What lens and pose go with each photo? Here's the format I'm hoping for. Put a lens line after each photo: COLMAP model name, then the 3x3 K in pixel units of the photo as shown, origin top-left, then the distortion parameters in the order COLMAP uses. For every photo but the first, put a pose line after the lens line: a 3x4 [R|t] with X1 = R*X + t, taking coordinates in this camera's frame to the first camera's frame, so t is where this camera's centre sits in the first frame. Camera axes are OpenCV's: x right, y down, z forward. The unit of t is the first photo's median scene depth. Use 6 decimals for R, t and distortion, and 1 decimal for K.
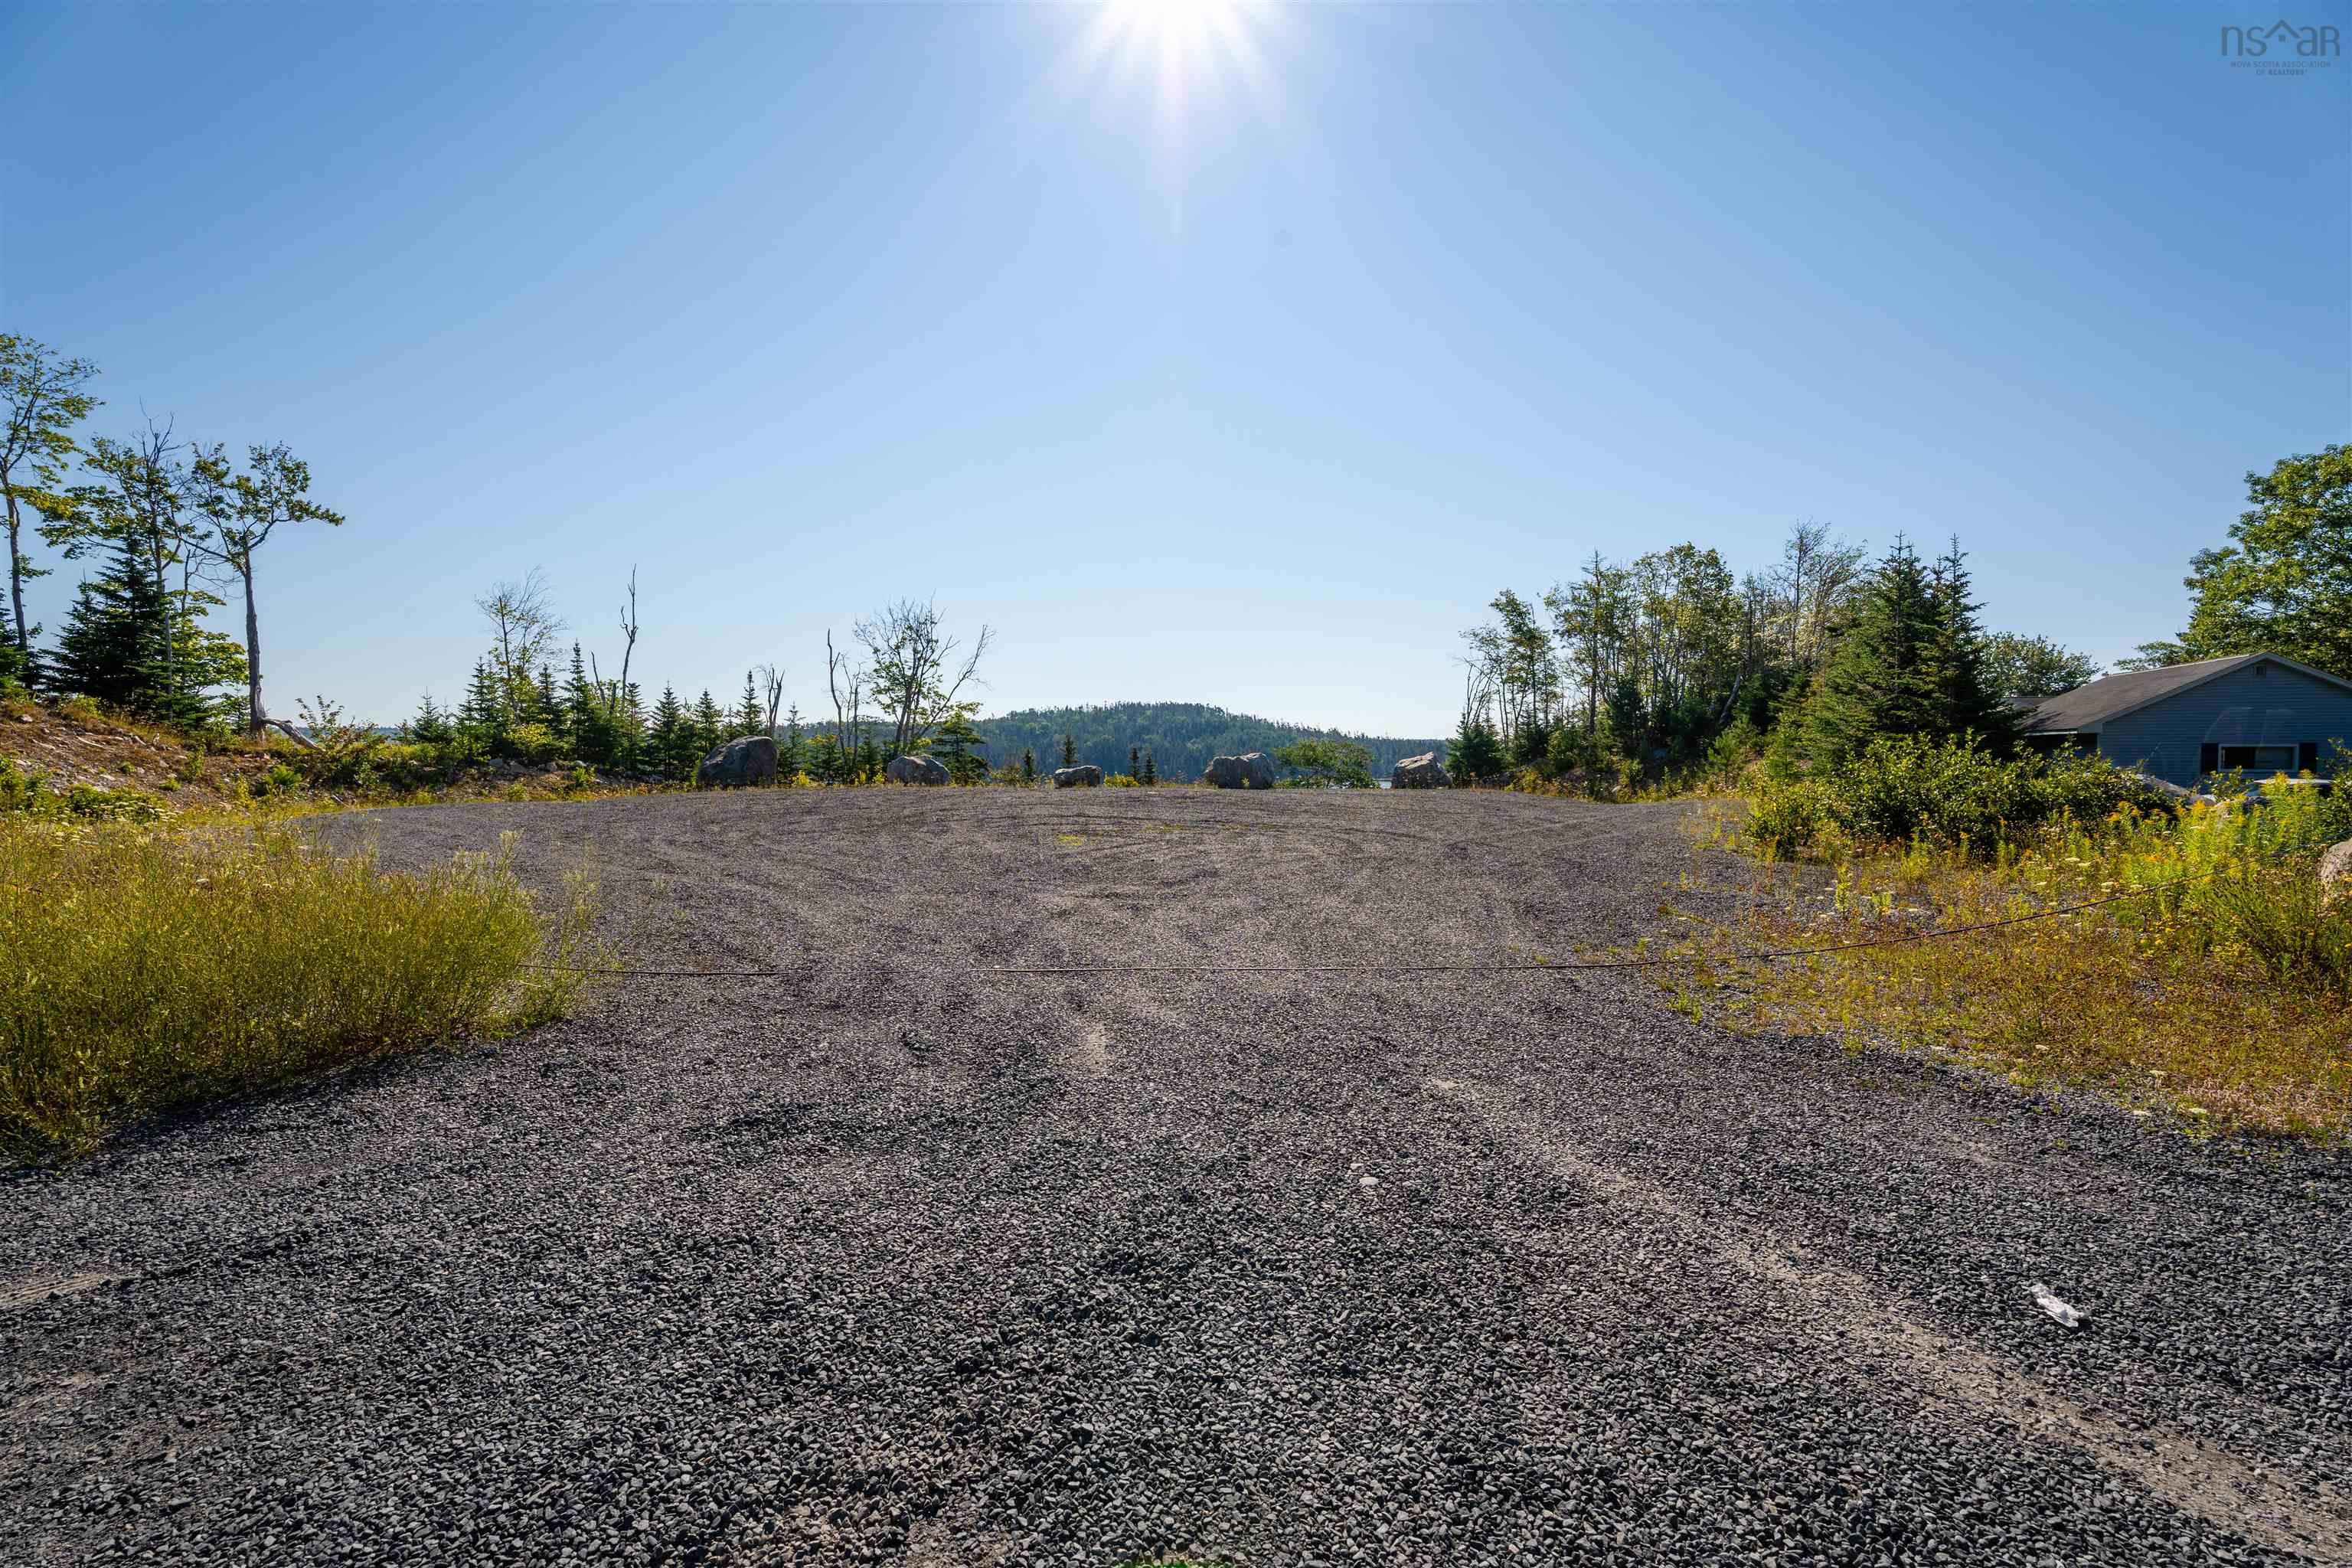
lens RADIAL K [[1042.7, 0, 1167.5], [0, 1042.7, 774.1], [0, 0, 1]] dist [0.004674, -0.002328]
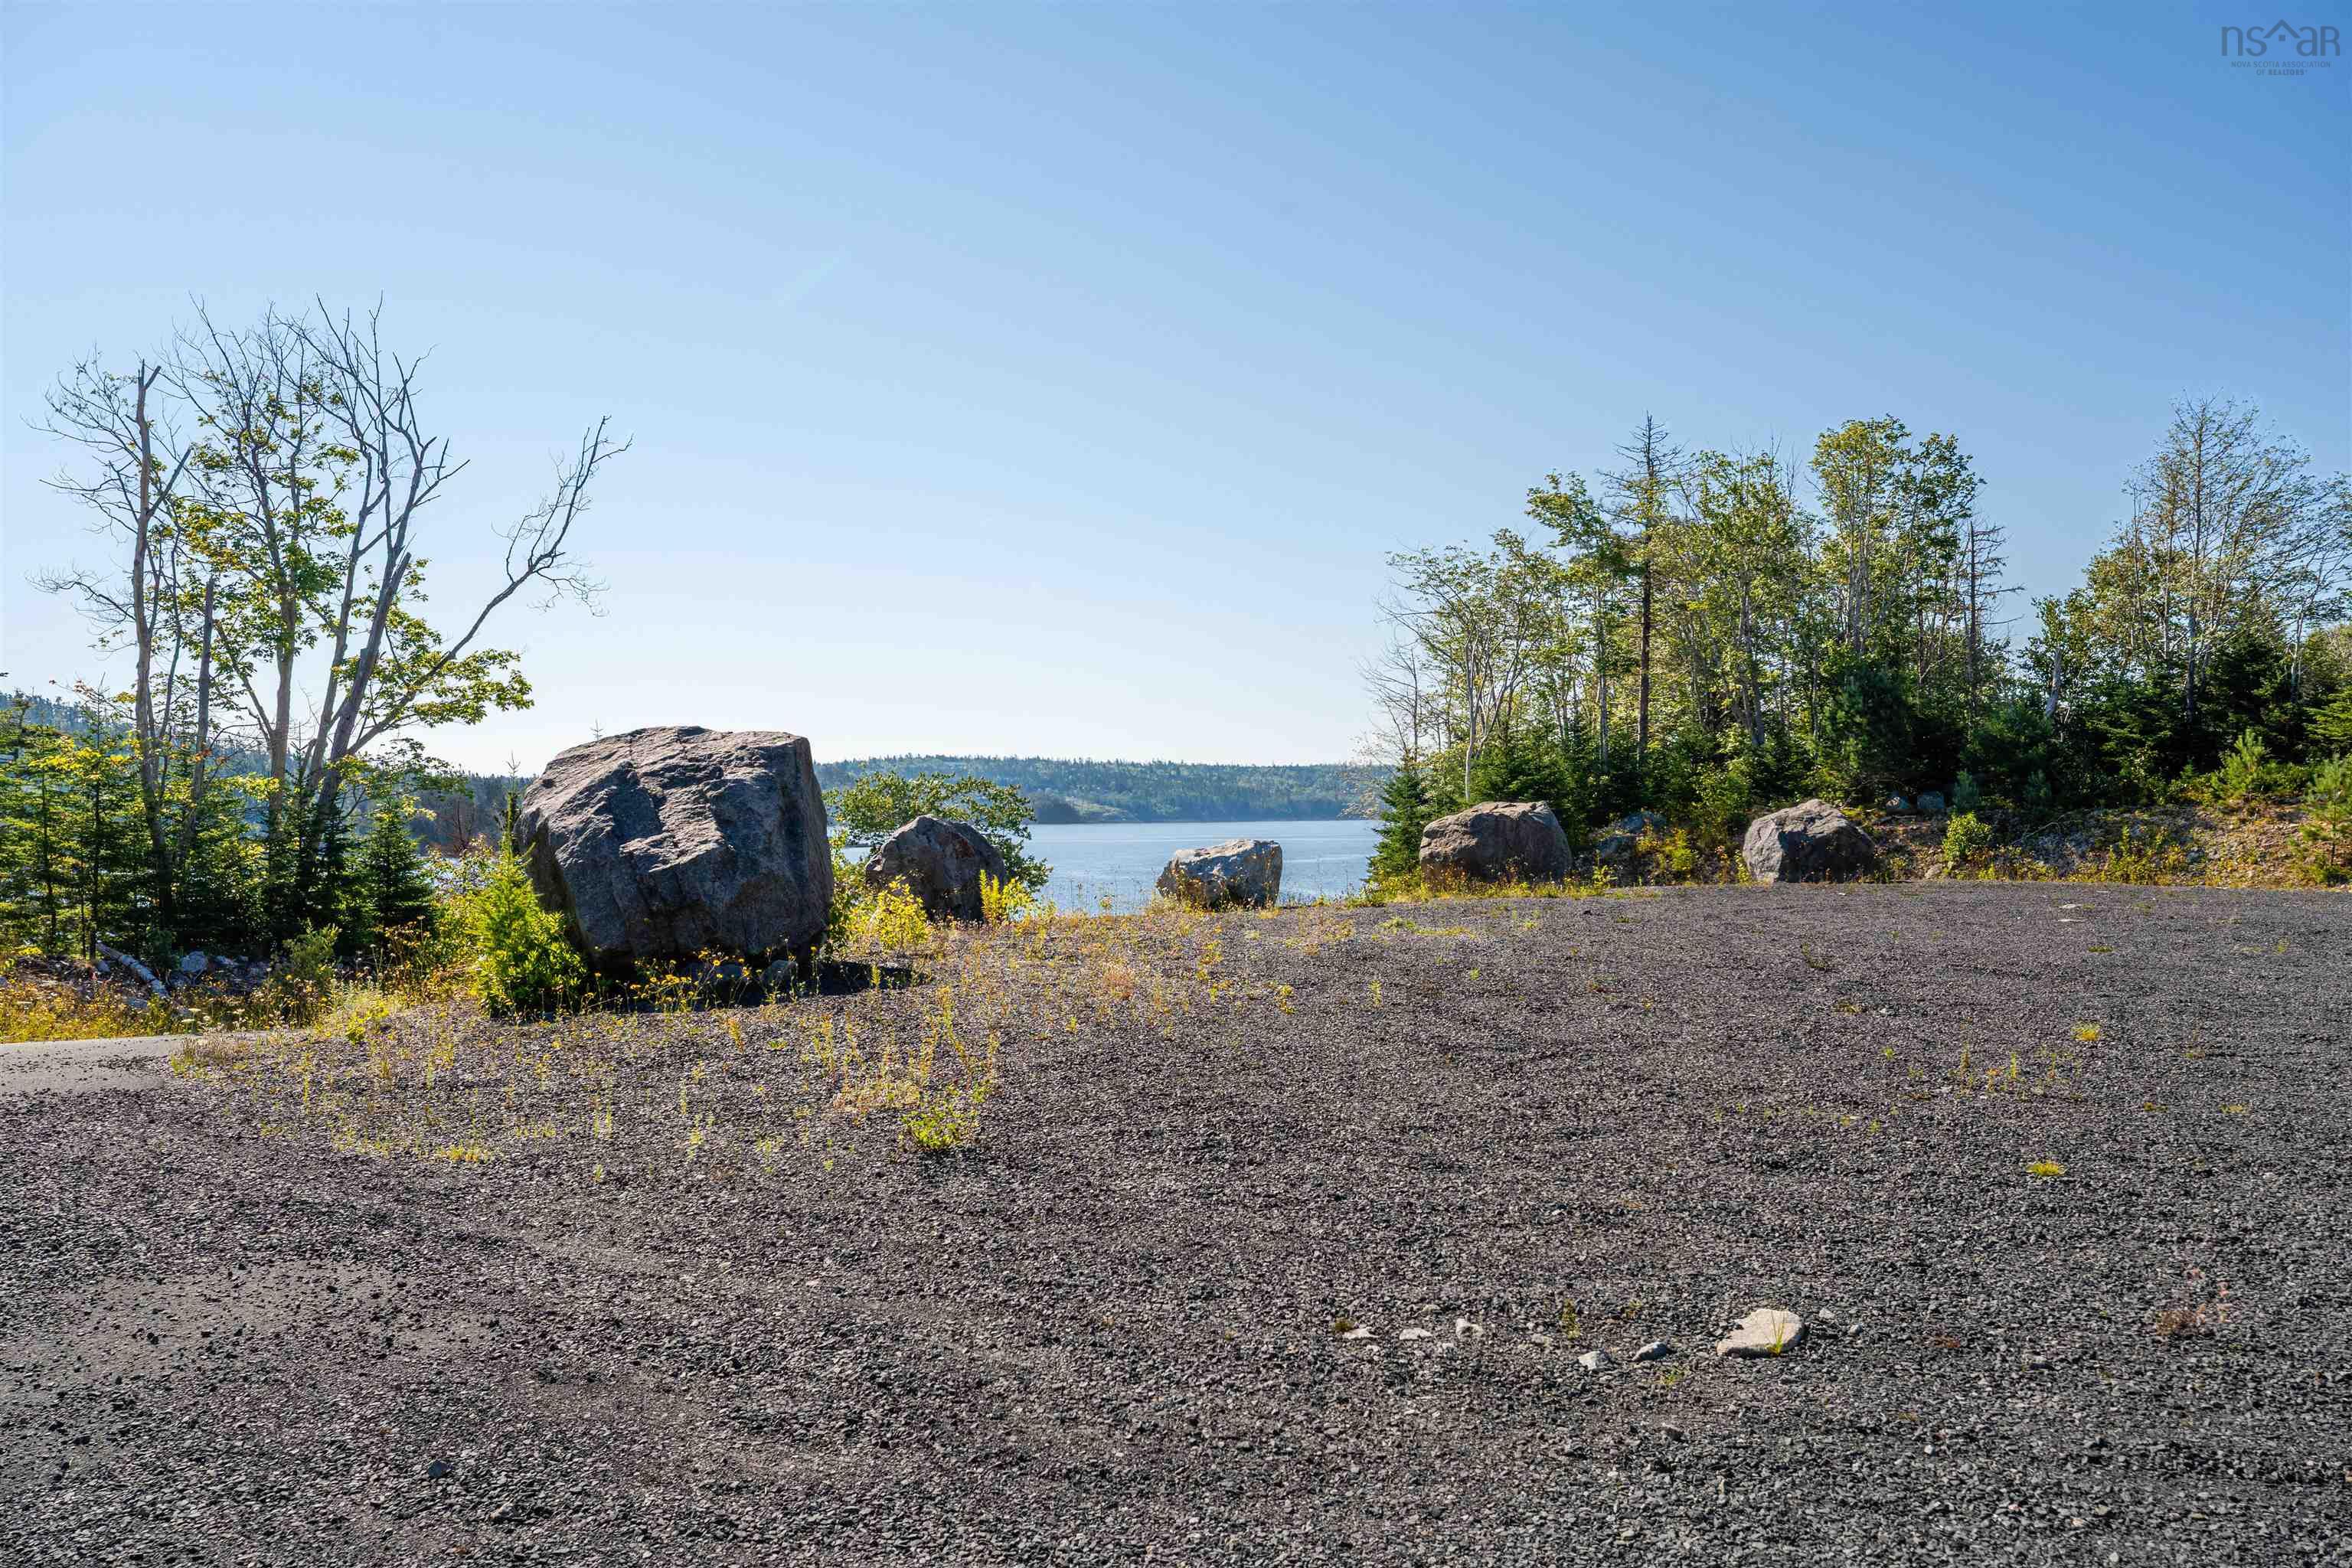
lens RADIAL K [[1873.9, 0, 1166.0], [0, 1873.9, 783.9], [0, 0, 1]] dist [-0.001370, 0.018163]
pose [[0.801624, 0.000697, 0.597829, -0.454133], [0.015559, 0.999636, -0.022030, -0.012314], [-0.597626, 0.026961, 0.801321, 0.488209]]
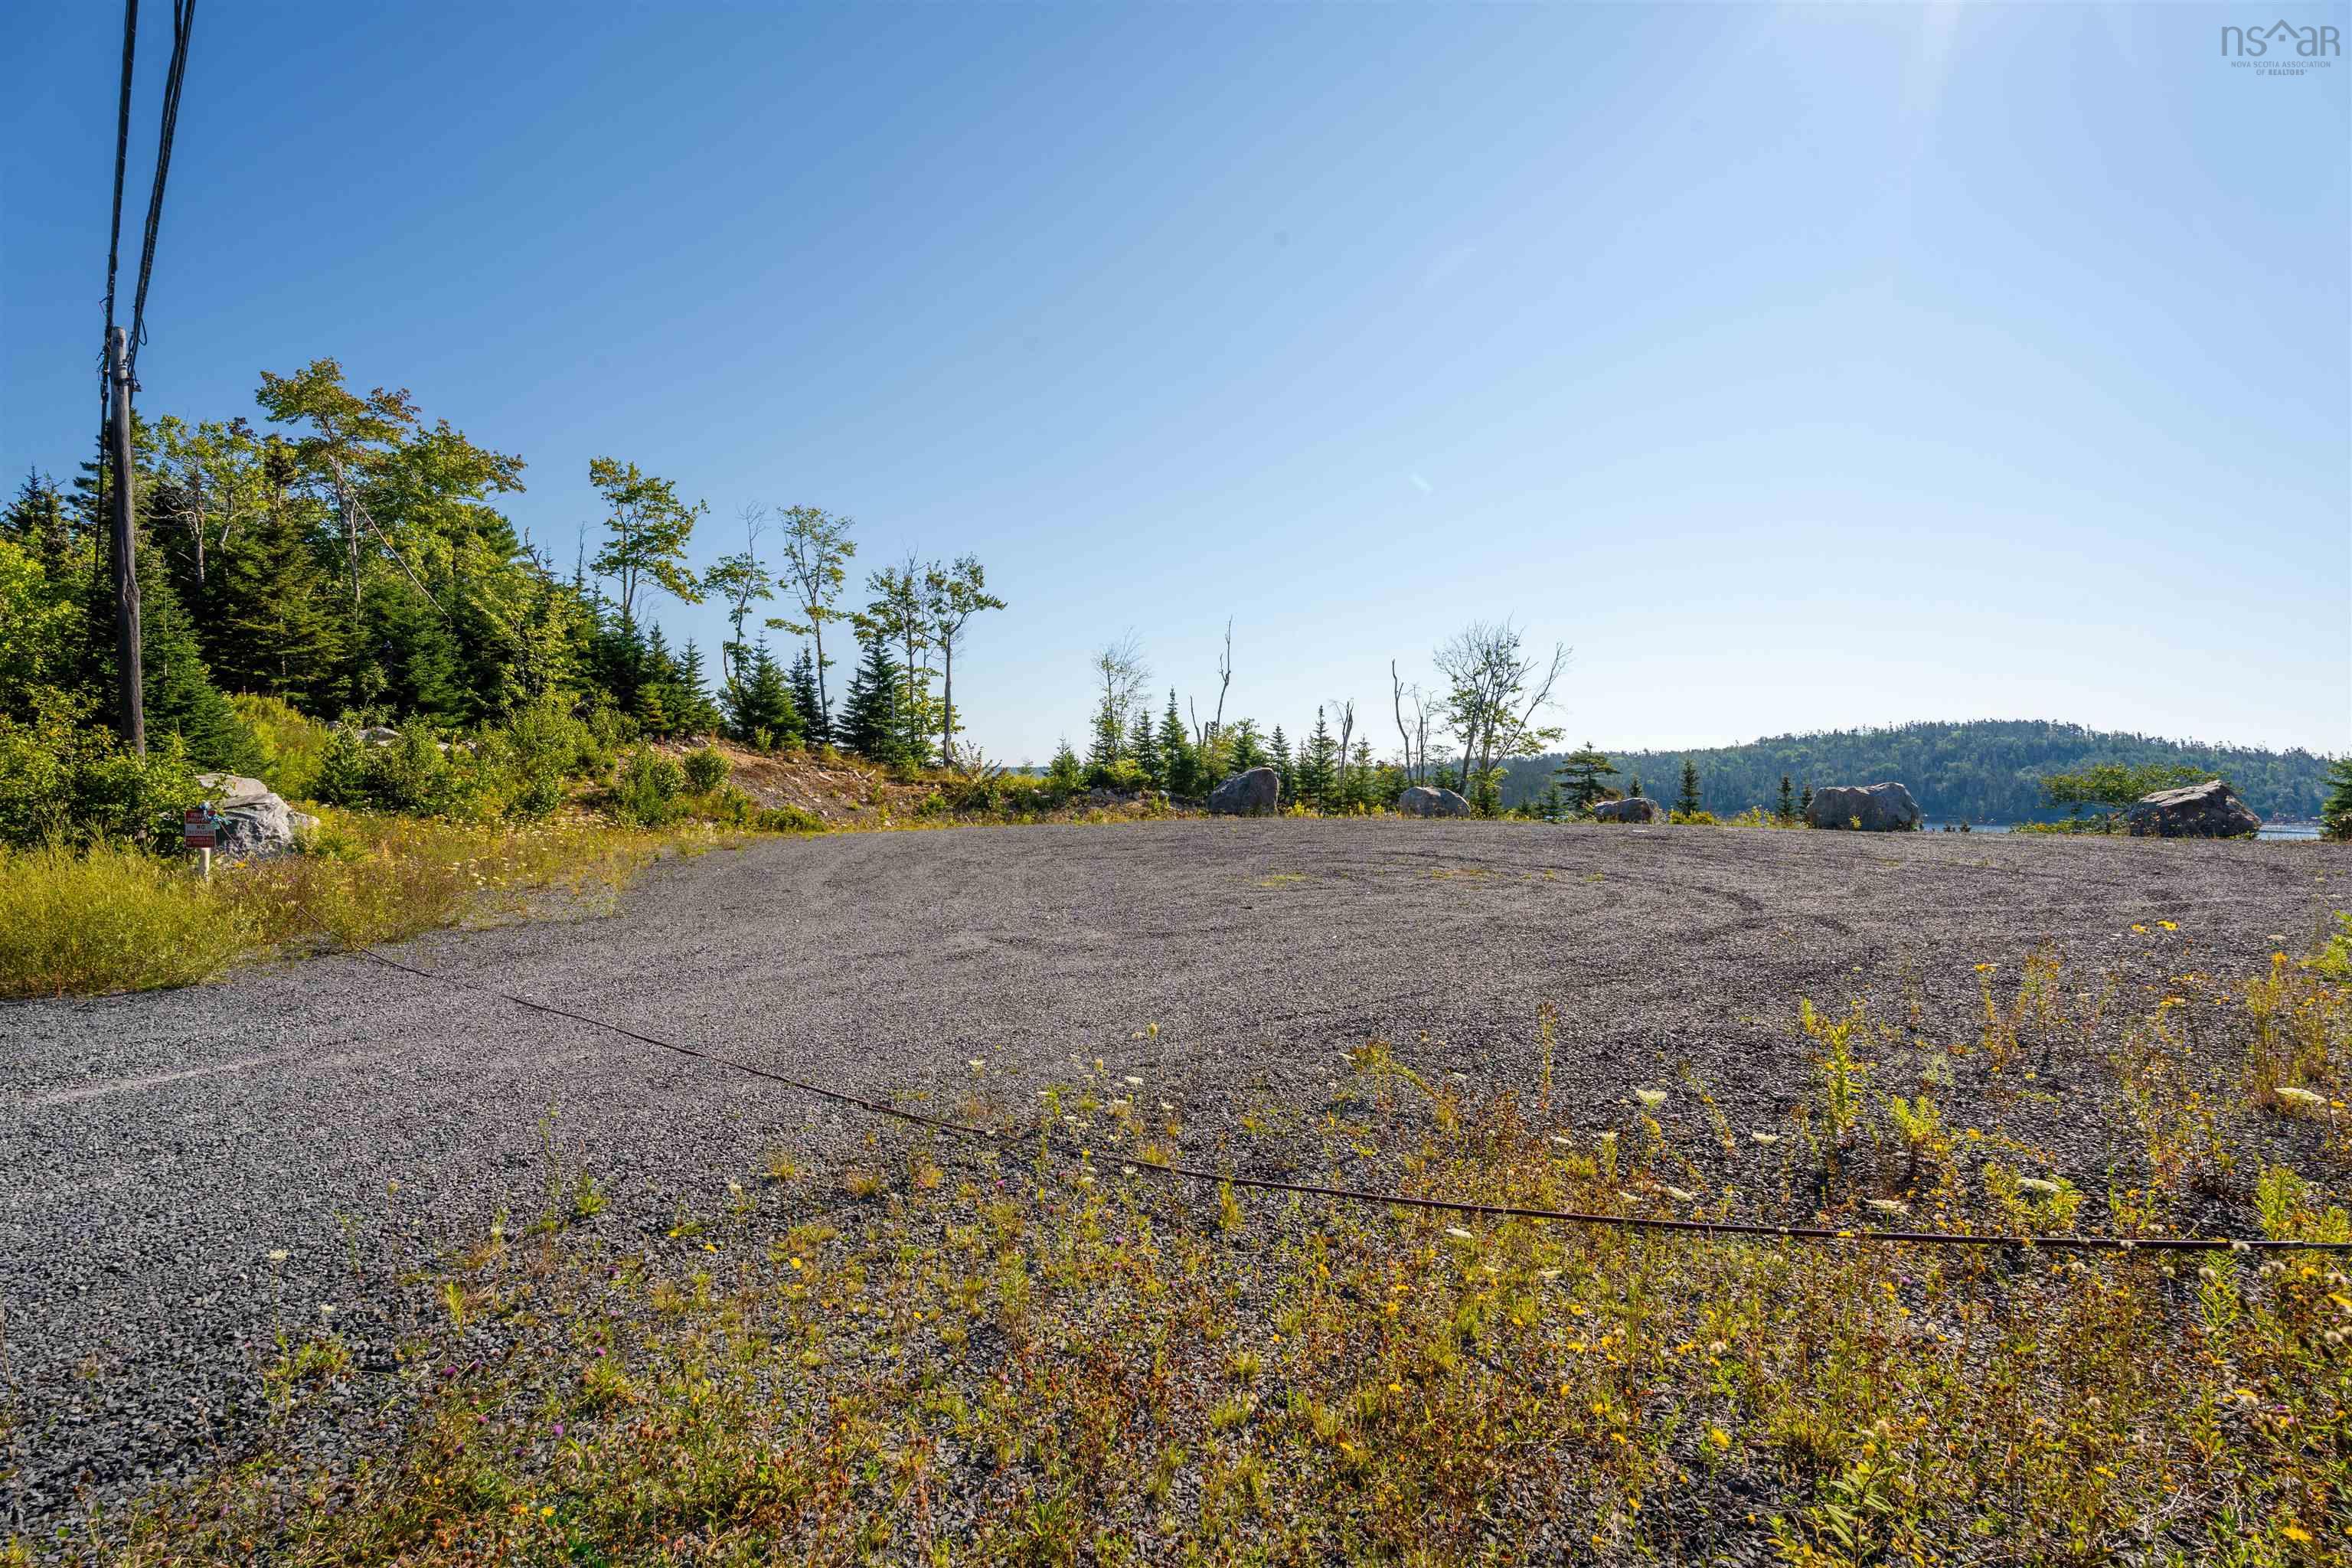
lens RADIAL K [[1042.7, 0, 1170.8], [0, 1042.7, 784.7], [0, 0, 1]] dist [0.004674, -0.002328]
pose [[0.779669, -0.001102, -0.626191, 0.152705], [-0.012100, 0.999785, -0.016825, 0.000459], [0.626075, 0.020695, 0.779488, 0.093584]]
